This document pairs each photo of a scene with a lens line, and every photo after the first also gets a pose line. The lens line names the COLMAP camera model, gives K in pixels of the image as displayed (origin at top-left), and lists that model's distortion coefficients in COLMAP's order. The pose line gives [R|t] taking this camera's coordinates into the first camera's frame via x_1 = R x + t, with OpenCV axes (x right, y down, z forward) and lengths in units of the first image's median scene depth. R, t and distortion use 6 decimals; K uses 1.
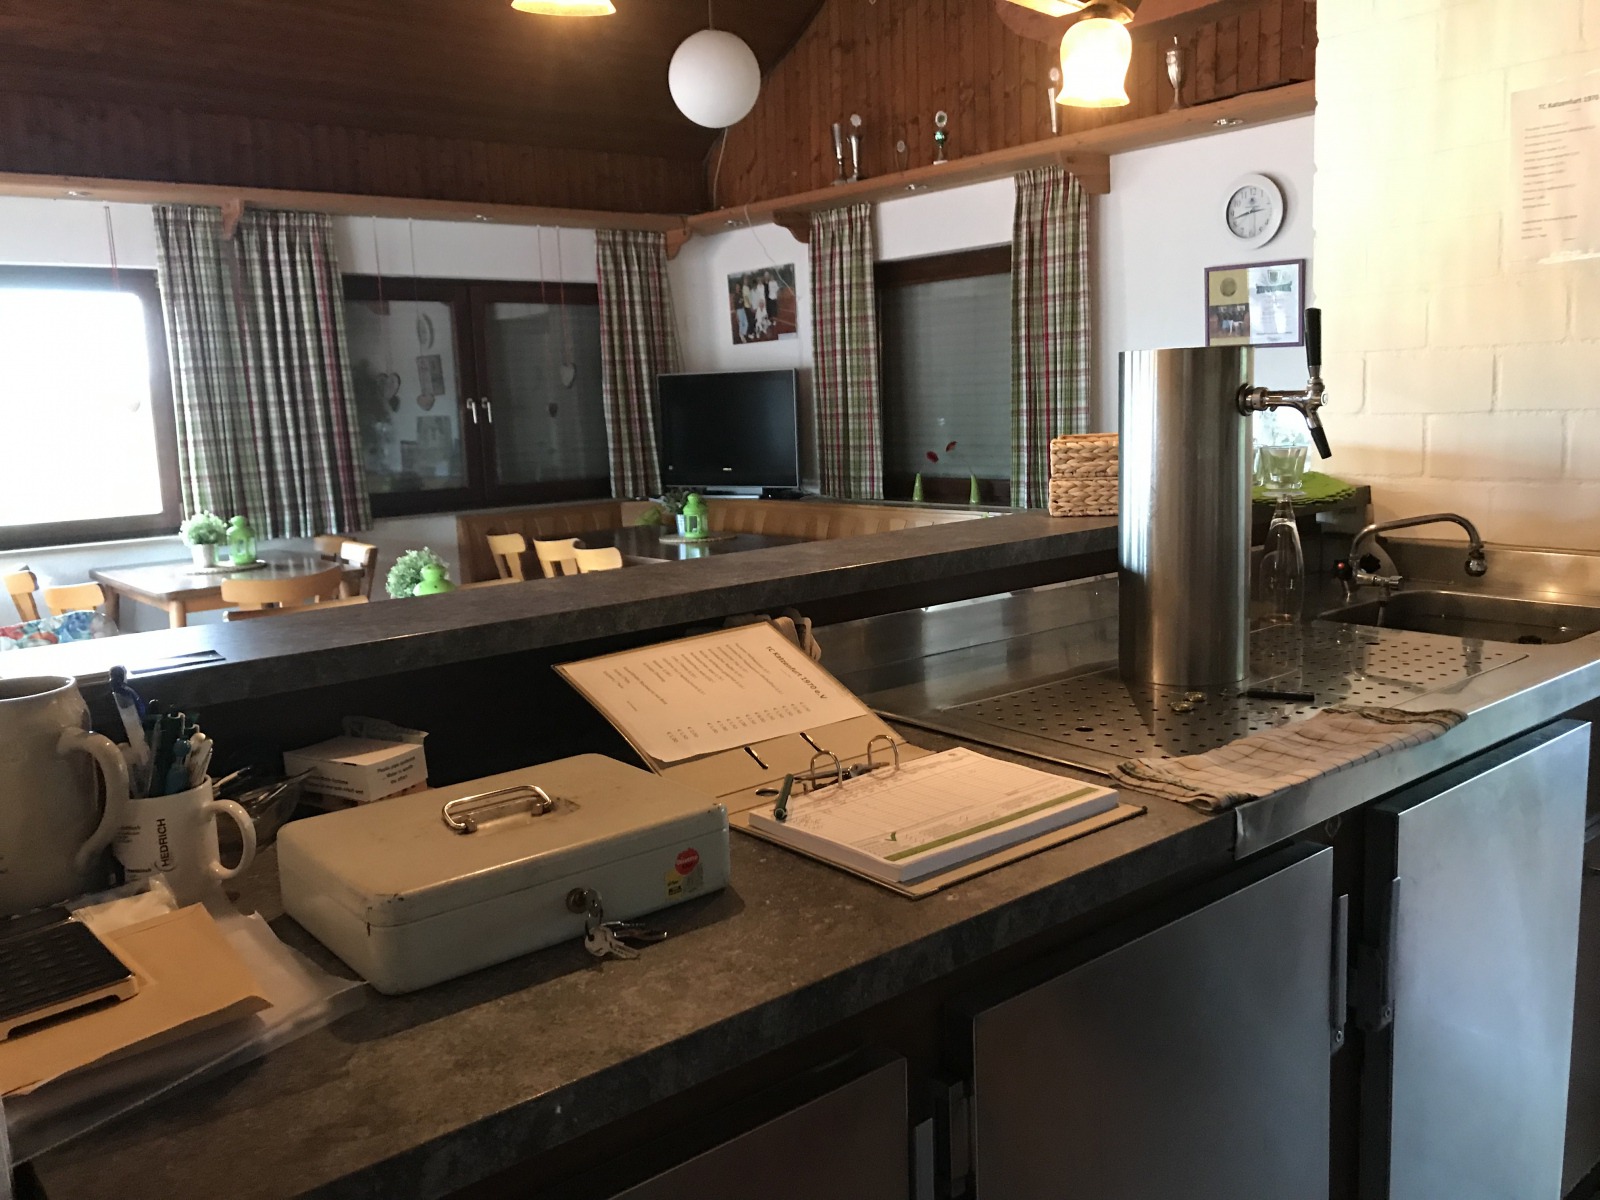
lens RADIAL K [[1312.0, 0, 796.6], [0, 1312.0, 591.0], [0, 0, 1]] dist [0.042572, -0.057818]
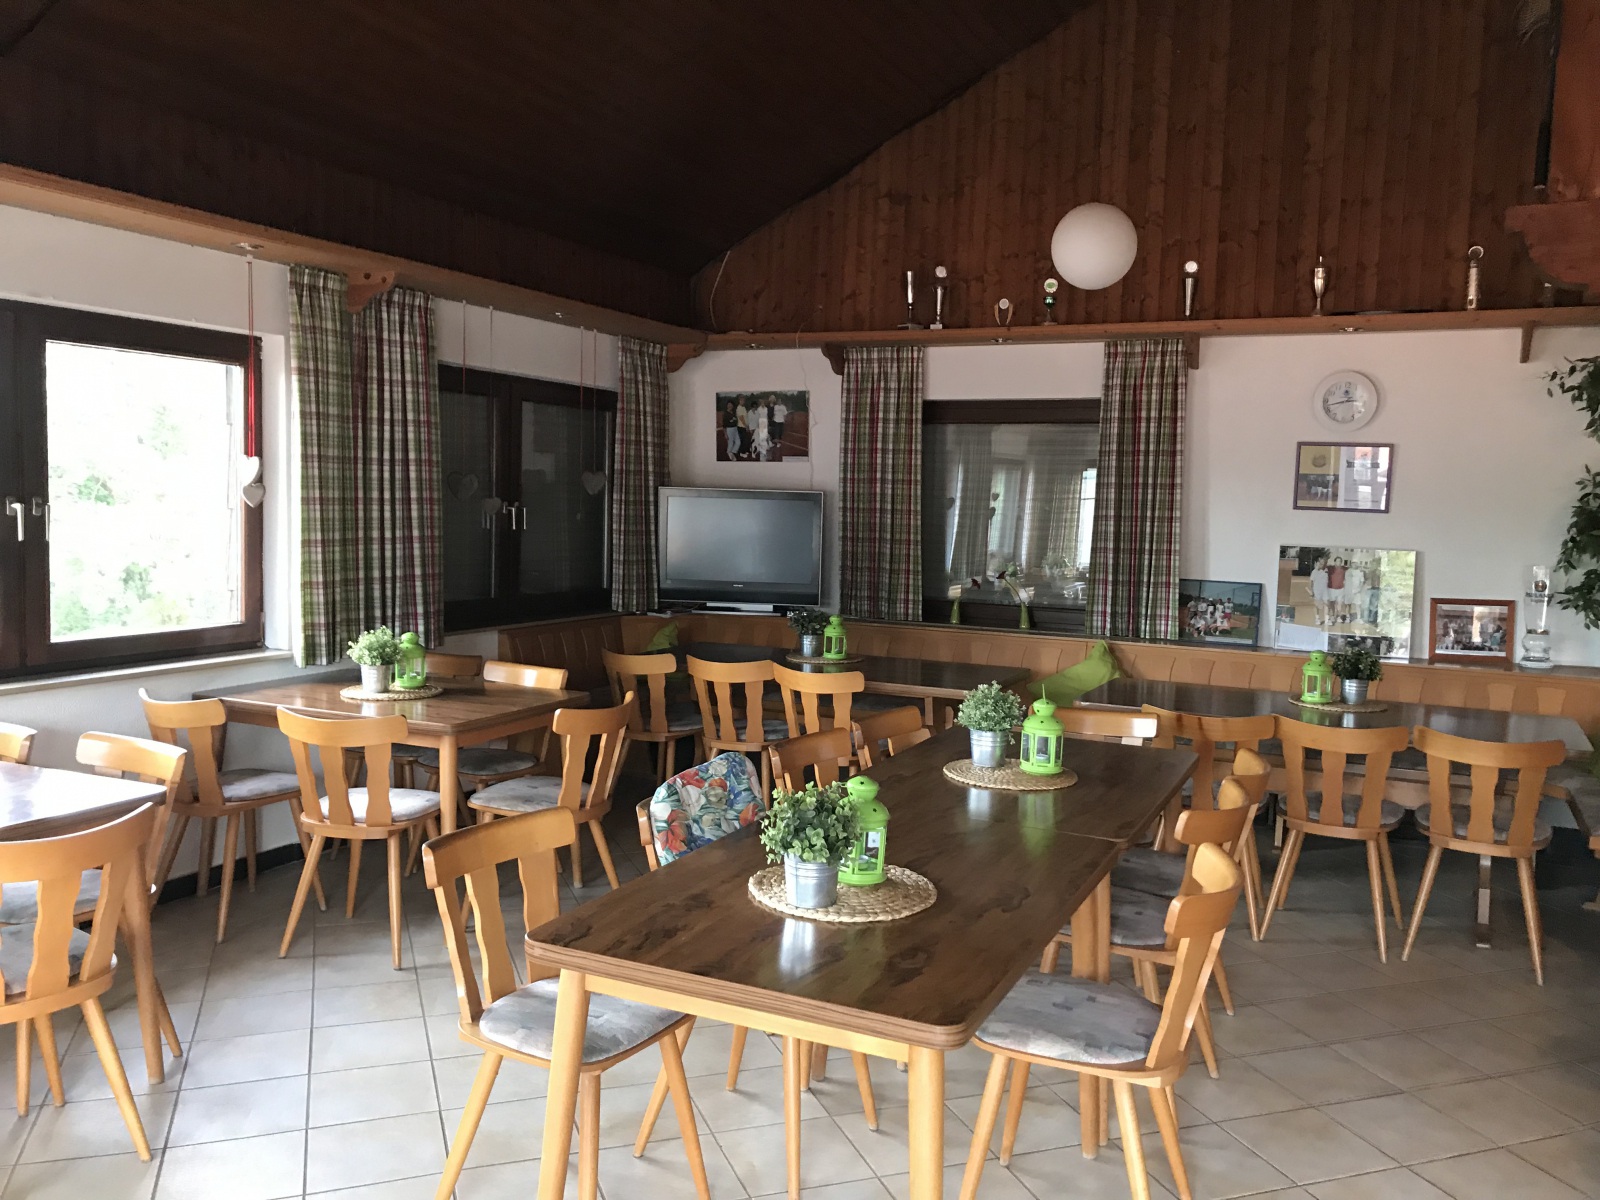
lens RADIAL K [[1312.0, 0, 796.3], [0, 1312.0, 612.9], [0, 0, 1]] dist [0.042572, -0.057818]
pose [[0.901788, 0.022565, 0.431589, -0.487034], [0.004011, 0.998156, -0.060568, -0.013758], [-0.432160, 0.056351, 0.900035, 0.094223]]
